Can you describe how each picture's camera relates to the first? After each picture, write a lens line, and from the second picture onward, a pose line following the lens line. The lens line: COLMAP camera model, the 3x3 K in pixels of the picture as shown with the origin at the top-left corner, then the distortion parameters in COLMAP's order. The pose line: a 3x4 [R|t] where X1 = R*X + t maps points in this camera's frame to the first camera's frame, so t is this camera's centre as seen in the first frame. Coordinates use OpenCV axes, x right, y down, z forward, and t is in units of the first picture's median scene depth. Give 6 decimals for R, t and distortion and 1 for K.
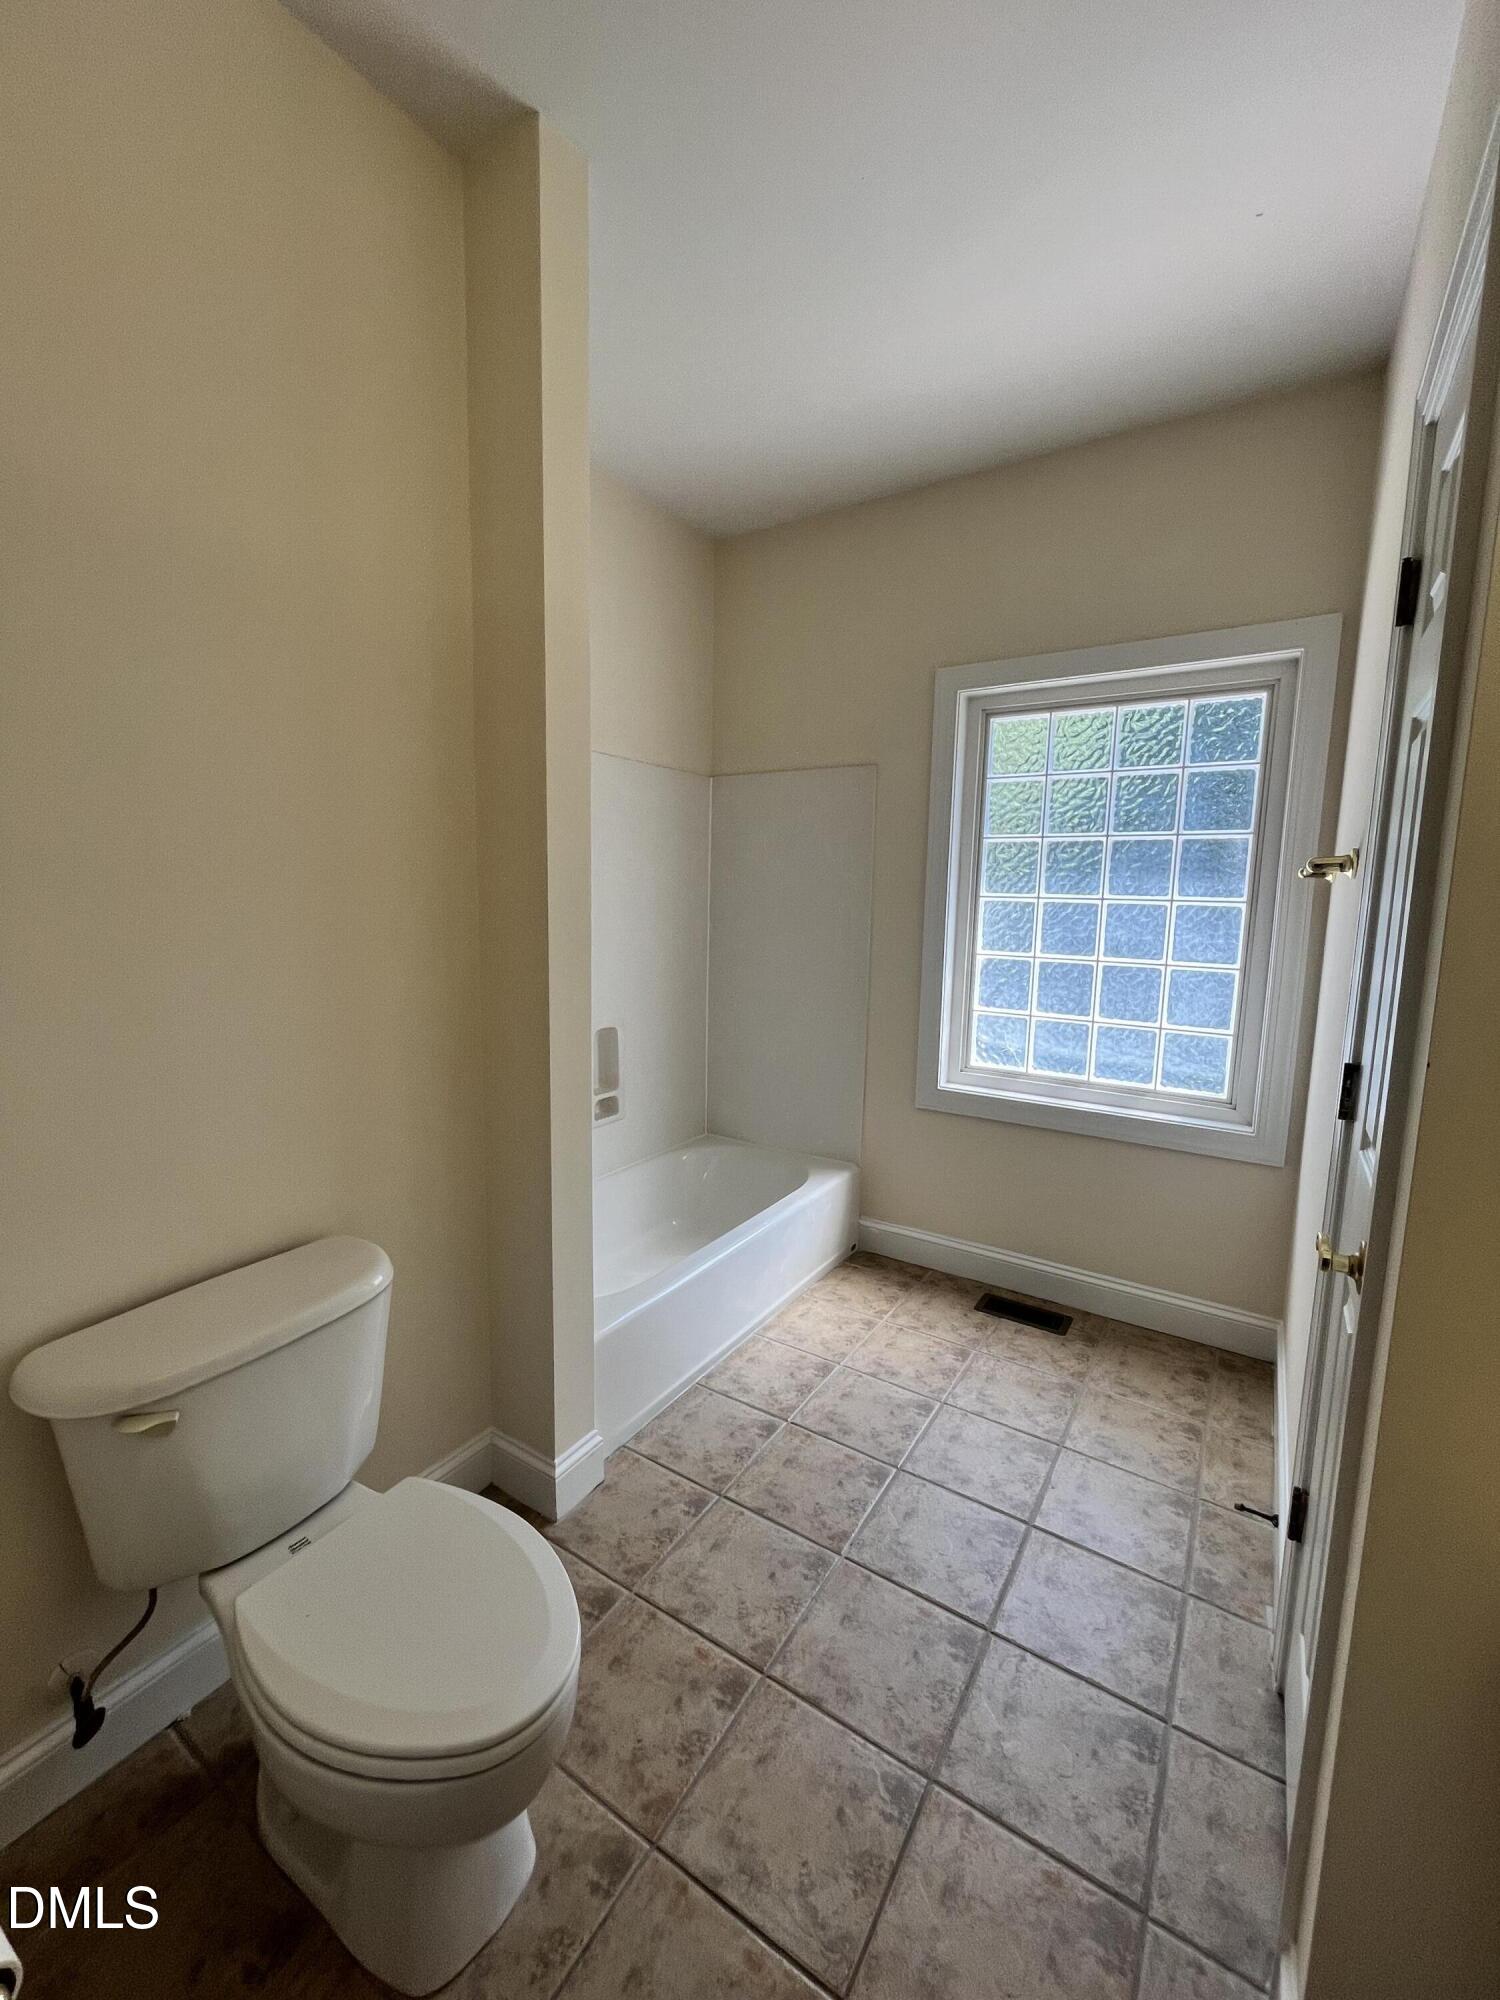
lens RADIAL K [[805.7, 0, 750.0], [0, 805.7, 1000.0], [0, 0, 1]] dist [-0.003759, 0.000273]
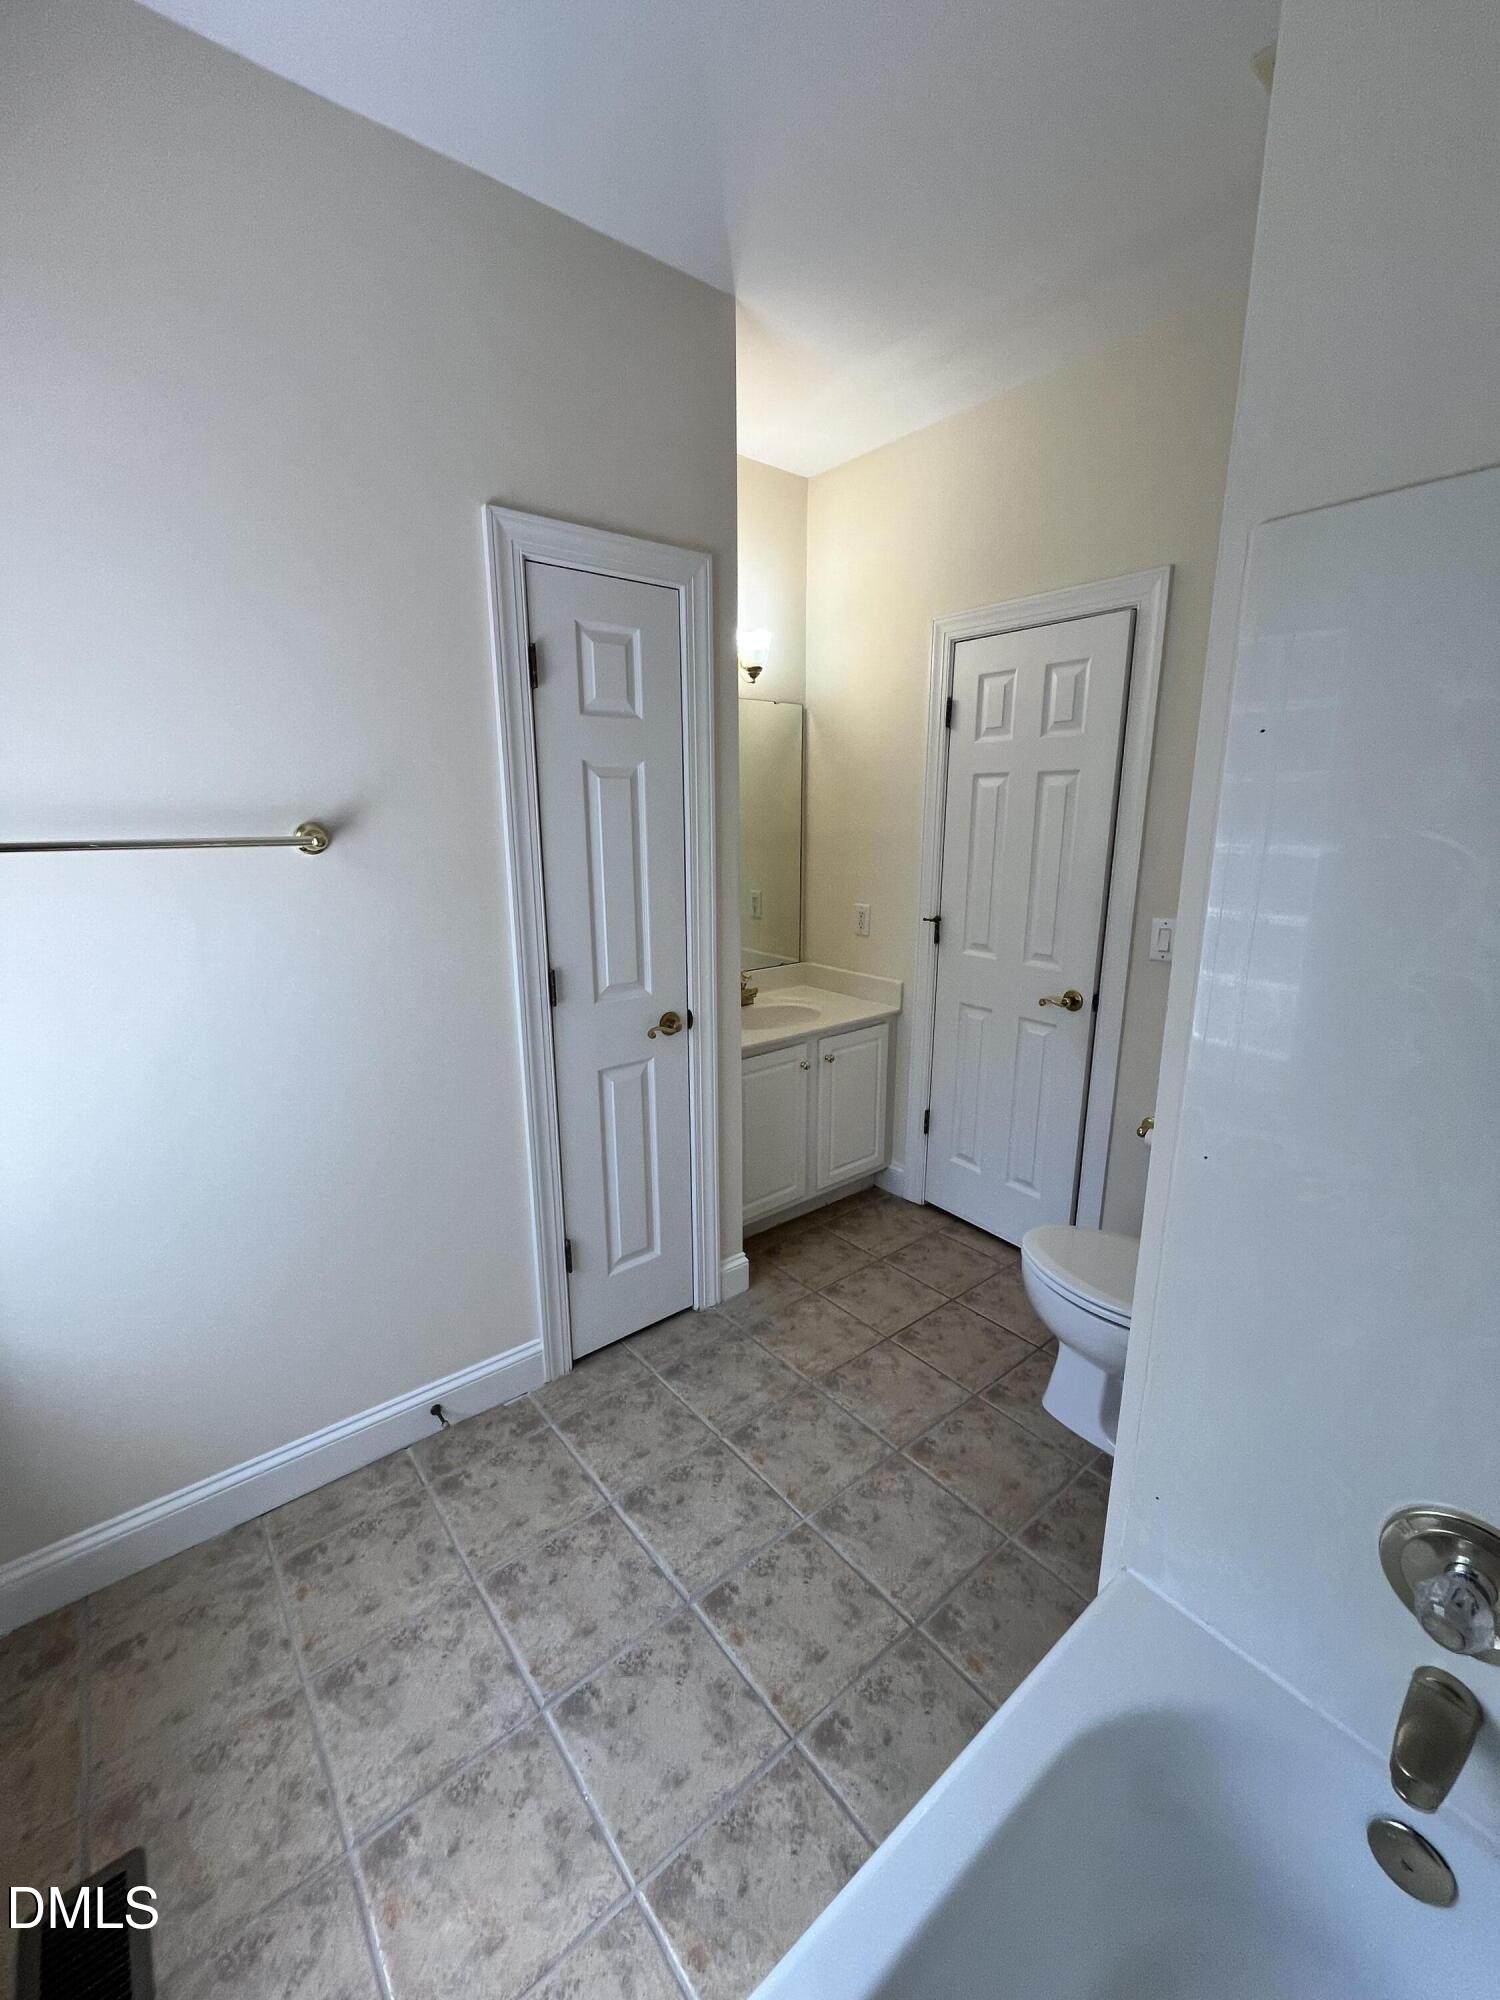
lens RADIAL K [[805.7, 0, 750.0], [0, 805.7, 1000.0], [0, 0, 1]] dist [-0.003759, 0.000273]
pose [[-0.948999, -0.091539, 0.301699, -0.059877], [0.024392, 0.932738, 0.359729, -0.264681], [-0.314336, 0.348741, -0.882934, 1.427551]]
